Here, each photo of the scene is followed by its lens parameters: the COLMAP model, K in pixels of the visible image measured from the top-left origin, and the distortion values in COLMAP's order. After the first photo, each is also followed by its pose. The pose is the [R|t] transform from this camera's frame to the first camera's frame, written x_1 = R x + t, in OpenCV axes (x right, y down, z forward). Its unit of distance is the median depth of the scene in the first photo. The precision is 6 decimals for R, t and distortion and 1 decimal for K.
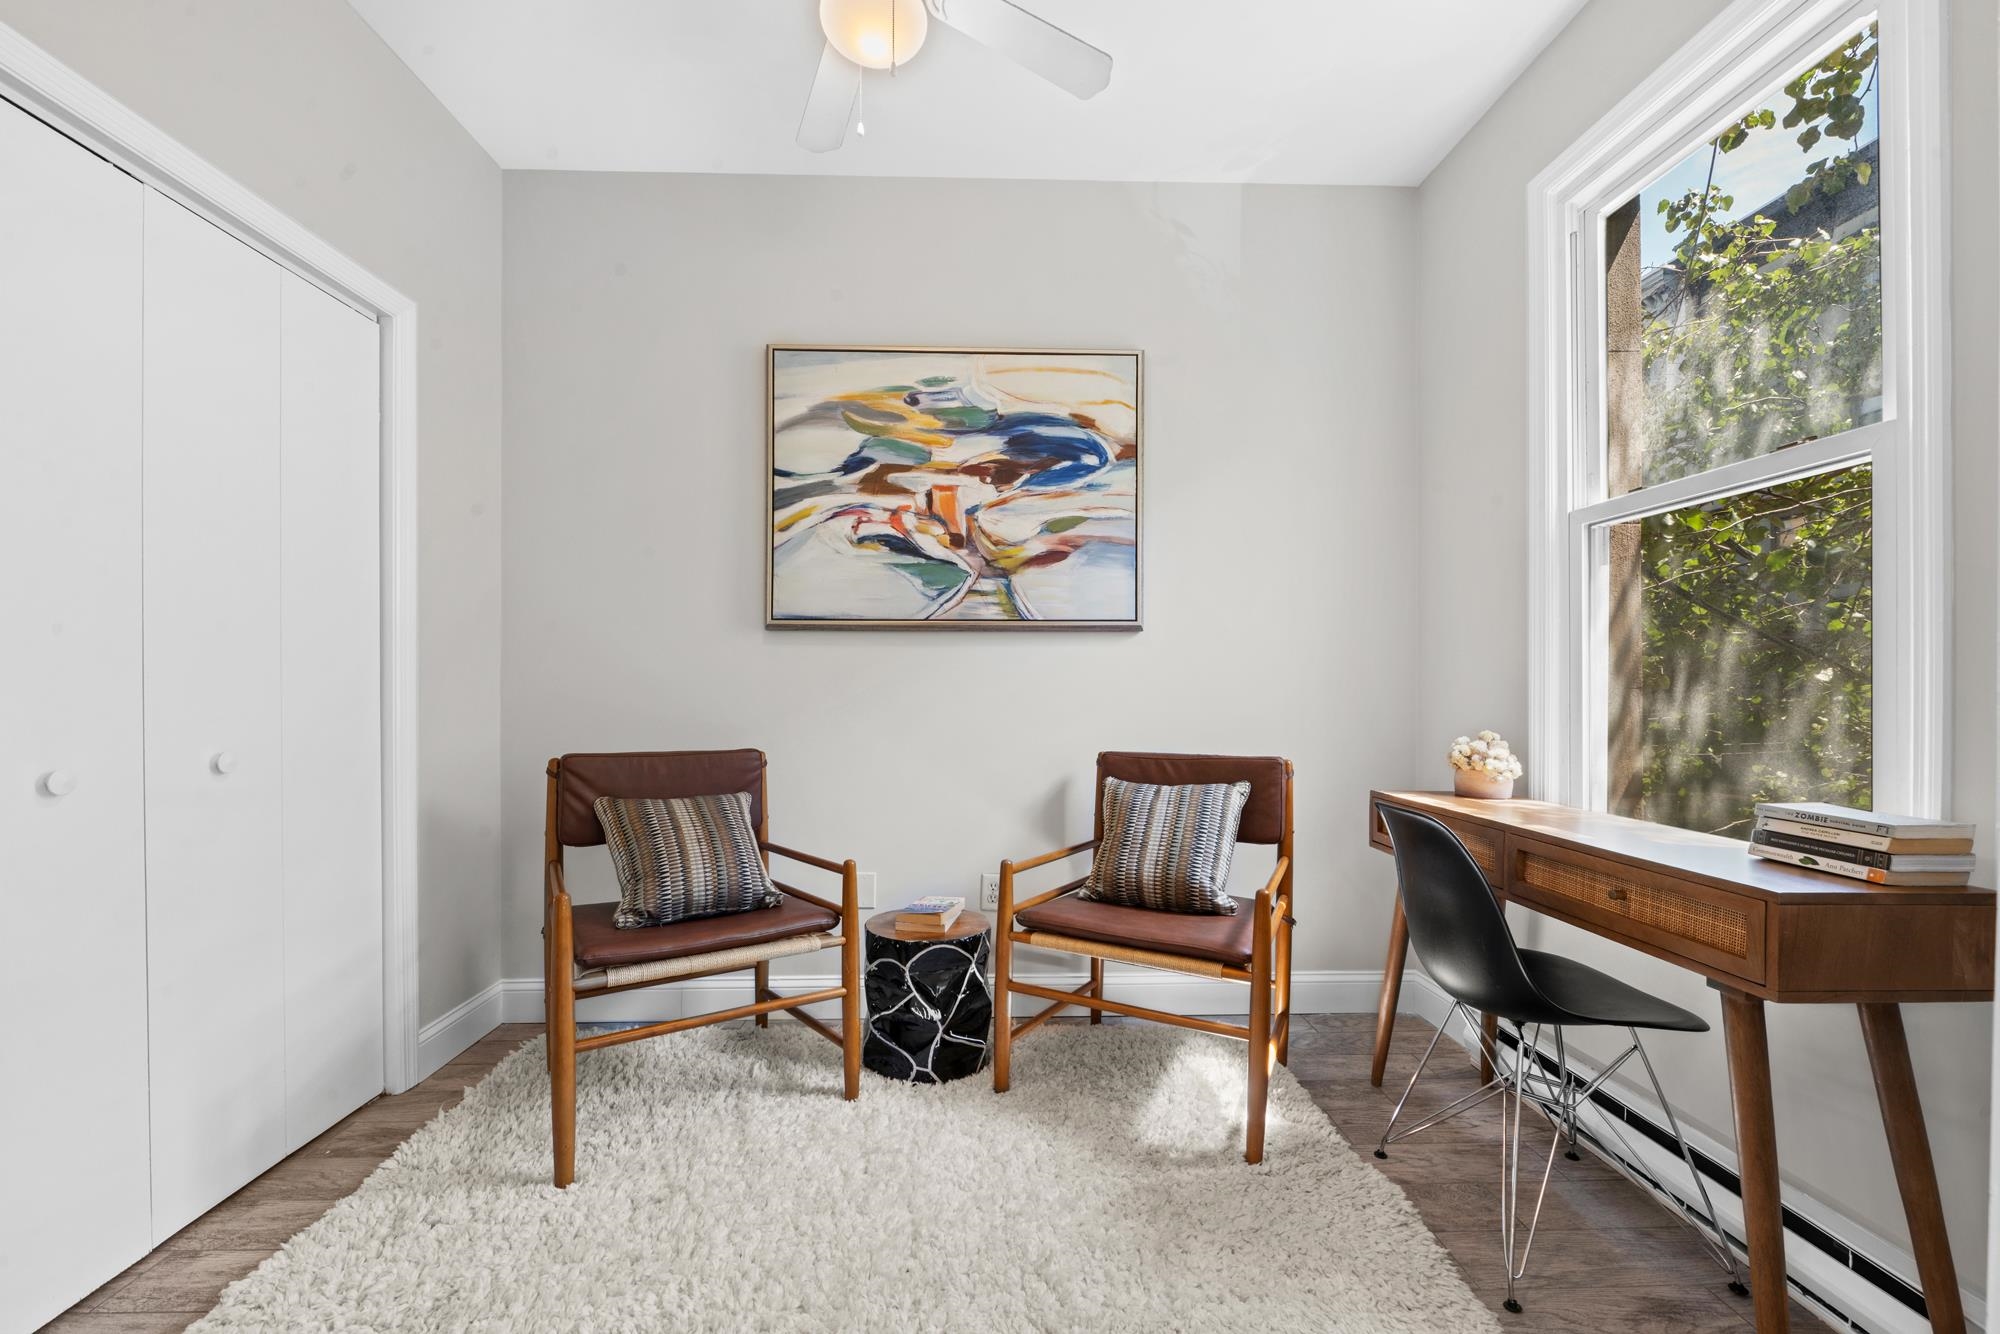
lens RADIAL K [[808.2, 0, 1002.9], [0, 808.2, 680.8], [0, 0, 1]] dist [-0.005596, -0.001365]
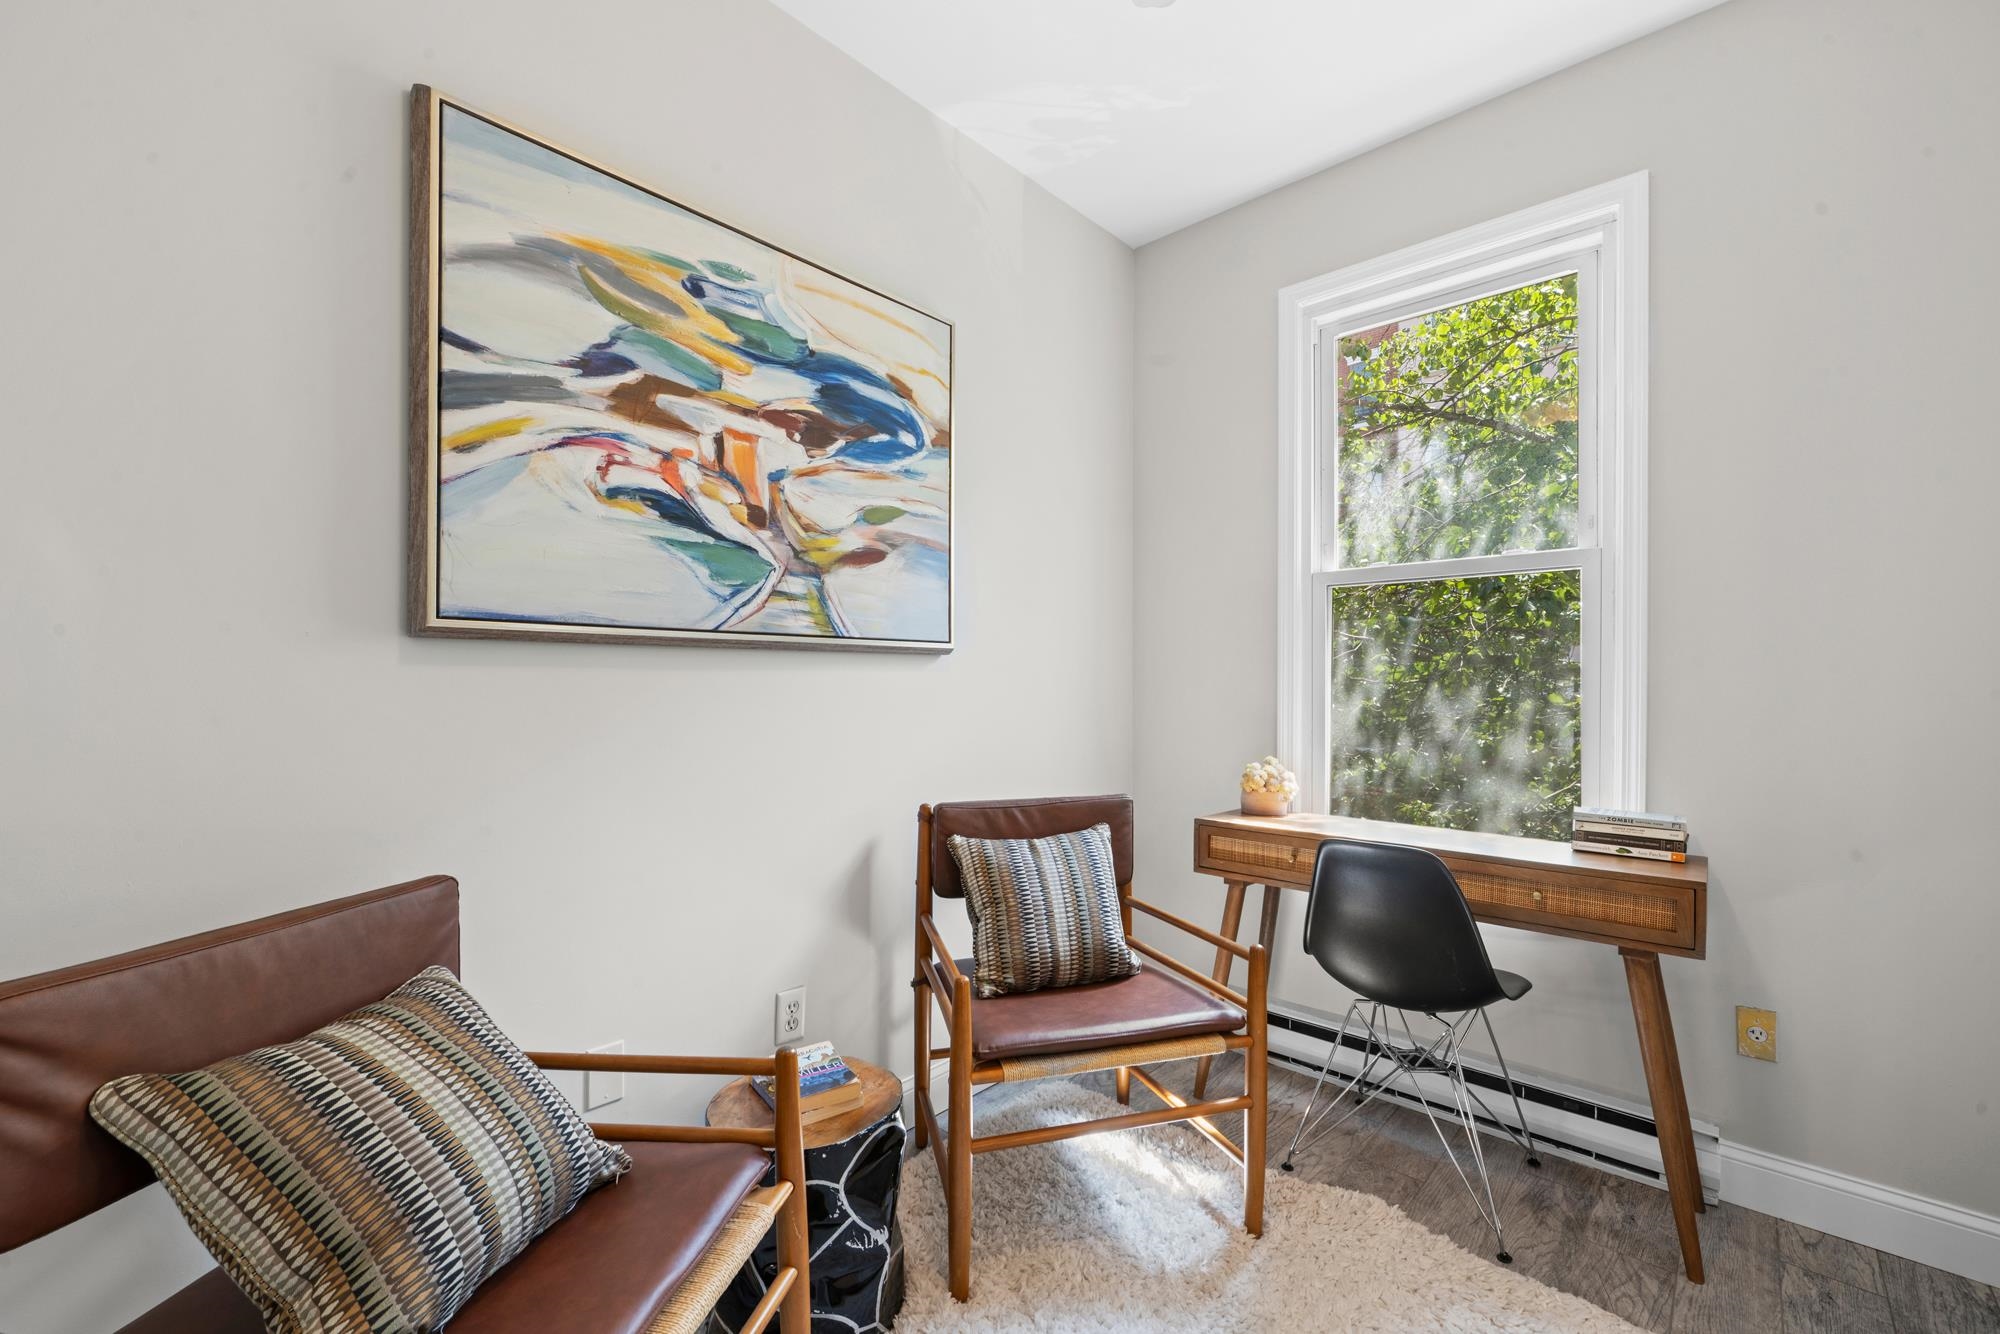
lens RADIAL K [[808.2, 0, 993.1], [0, 808.2, 677.7], [0, 0, 1]] dist [-0.005596, -0.001365]
pose [[0.706021, 0.002543, 0.708187, -0.397943], [-0.005619, 0.999982, 0.002011, -0.040151], [-0.708169, -0.005399, 0.706023, 0.378028]]
